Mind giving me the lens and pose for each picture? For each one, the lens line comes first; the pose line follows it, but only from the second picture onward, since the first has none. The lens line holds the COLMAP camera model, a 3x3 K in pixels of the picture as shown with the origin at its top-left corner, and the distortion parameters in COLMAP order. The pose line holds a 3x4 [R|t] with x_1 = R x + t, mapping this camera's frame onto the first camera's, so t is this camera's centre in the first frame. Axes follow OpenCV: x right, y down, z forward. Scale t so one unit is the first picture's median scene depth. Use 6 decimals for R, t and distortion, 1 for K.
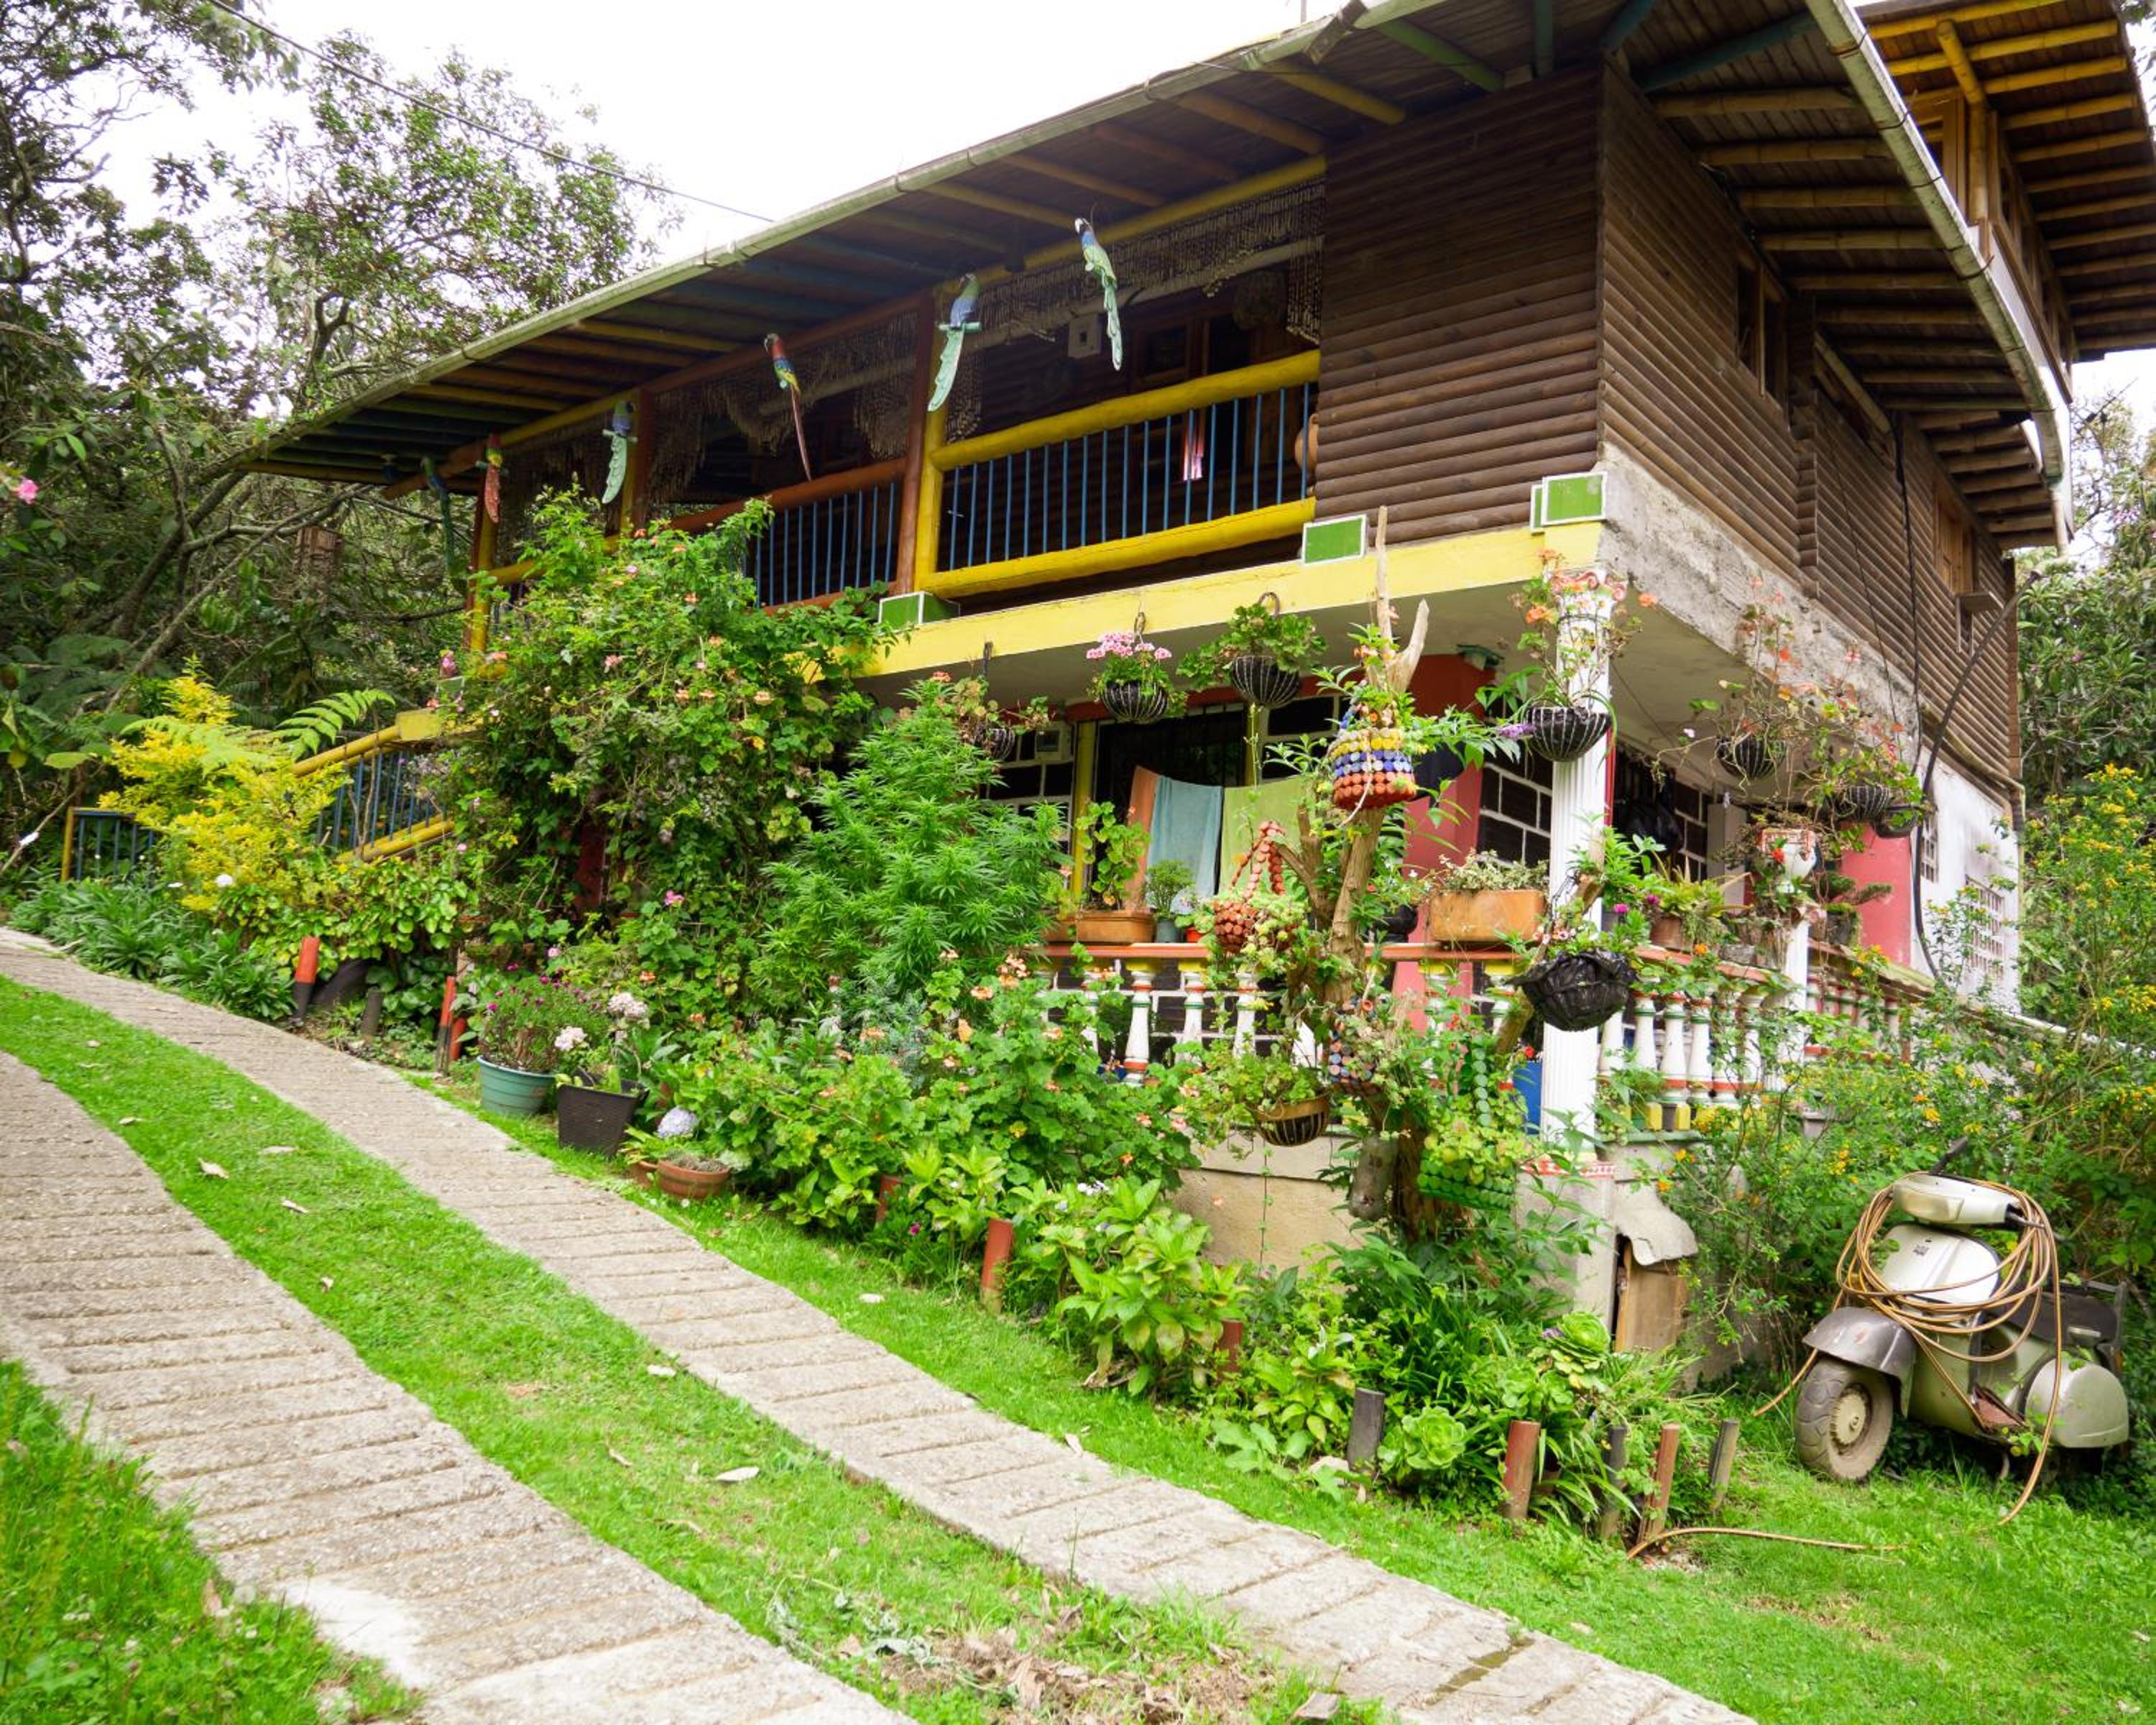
lens RADIAL K [[1675.1, 0, 1080.9], [0, 1675.1, 892.2], [0, 0, 1]] dist [-0.062480, 0.032707]
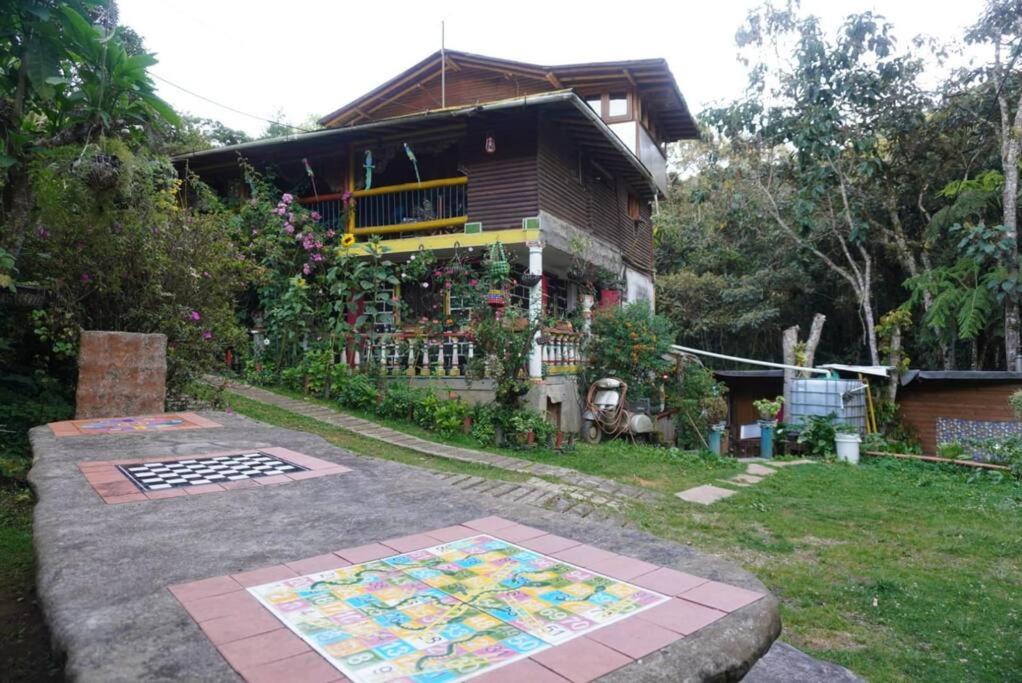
lens RADIAL K [[691.7, 0, 510.4], [0, 691.7, 343.0], [0, 0, 1]] dist [-0.000974, -0.000148]
pose [[0.961792, -0.048540, 0.269445, -0.214295], [0.027552, 0.996322, 0.081140, -0.073646], [-0.272392, -0.070616, 0.959591, -0.599180]]
